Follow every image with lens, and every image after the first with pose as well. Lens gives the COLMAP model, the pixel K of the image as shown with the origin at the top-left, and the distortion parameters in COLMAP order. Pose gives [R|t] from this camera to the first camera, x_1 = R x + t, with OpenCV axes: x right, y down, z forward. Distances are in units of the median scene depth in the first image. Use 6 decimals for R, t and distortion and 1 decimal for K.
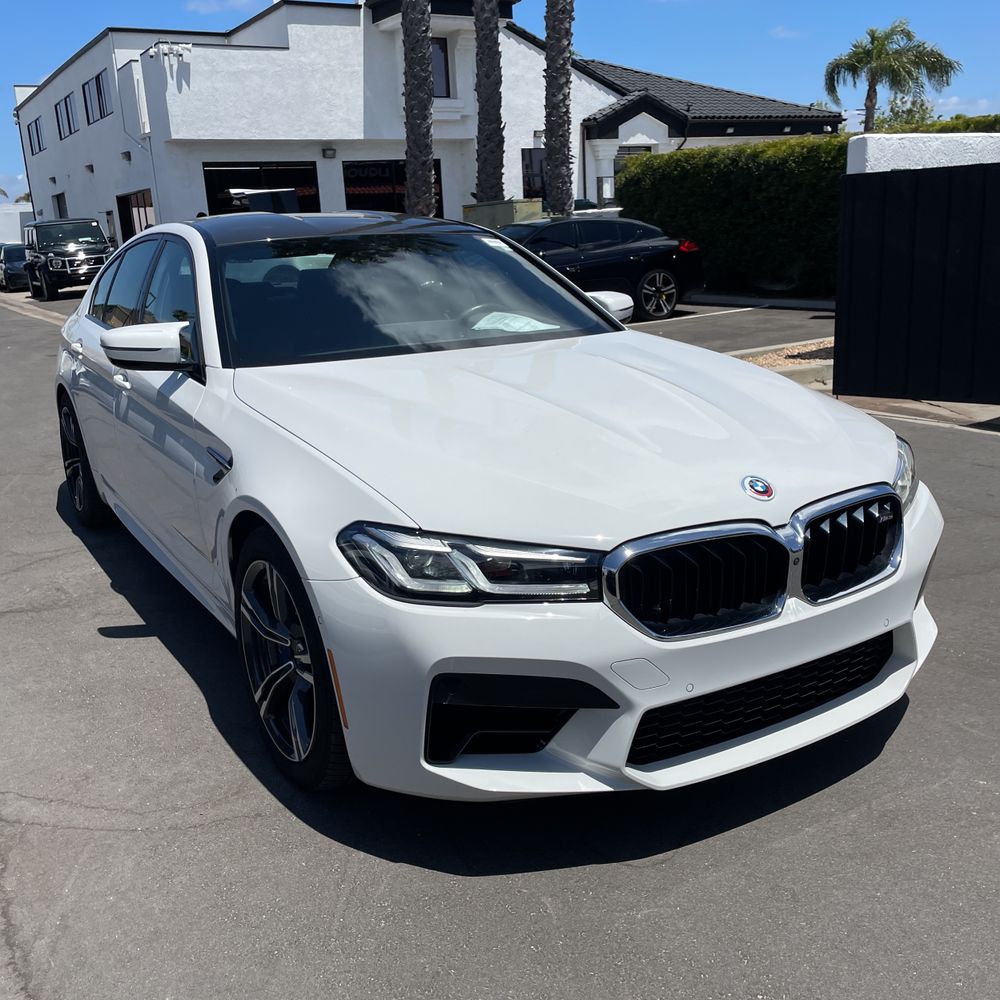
lens RADIAL K [[1006.8, 0, 498.7], [0, 1006.8, 495.1], [0, 0, 1]] dist [0.027259, 0.000000]
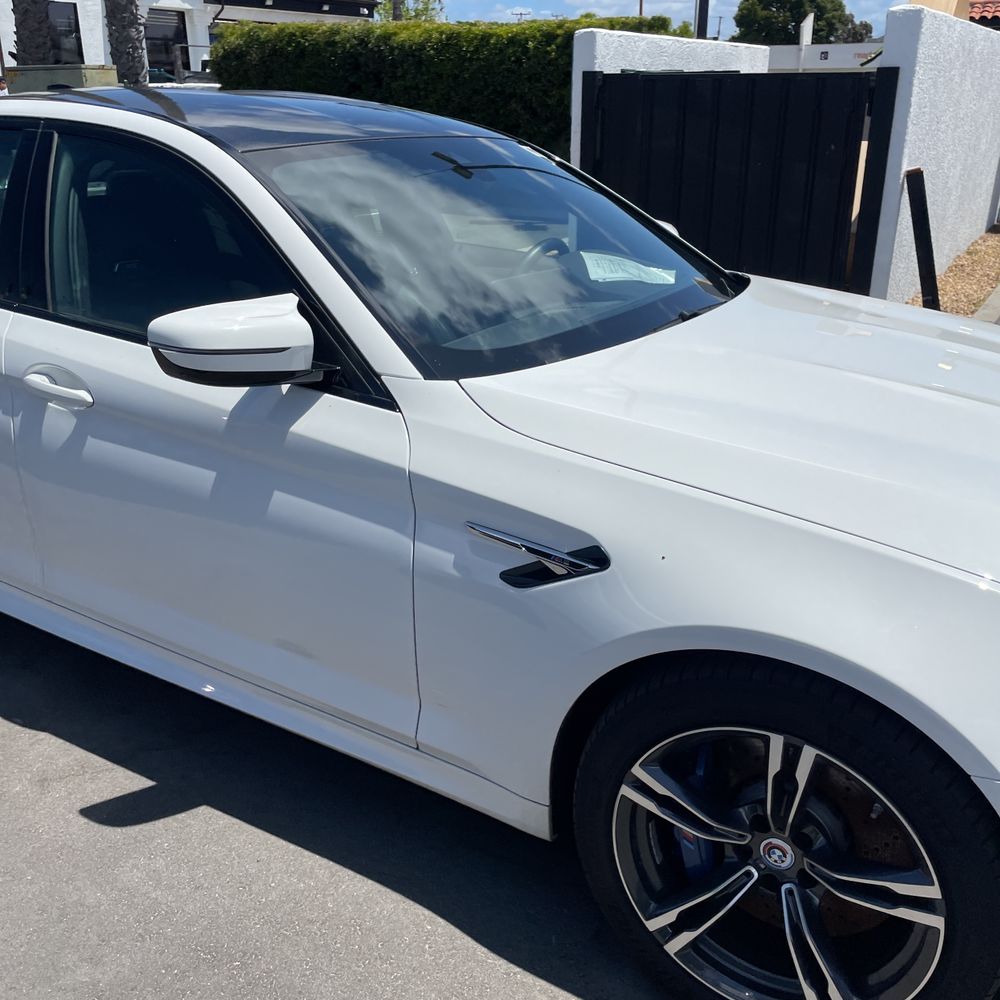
lens RADIAL K [[1006.8, 0, 509.9], [0, 1006.8, 496.3], [0, 0, 1]] dist [0.027259, 0.000000]
pose [[0.886839, -0.119632, 0.446323, -0.101236], [0.071389, 0.989779, 0.123452, -0.025709], [-0.456530, -0.077619, 0.886316, 0.091380]]
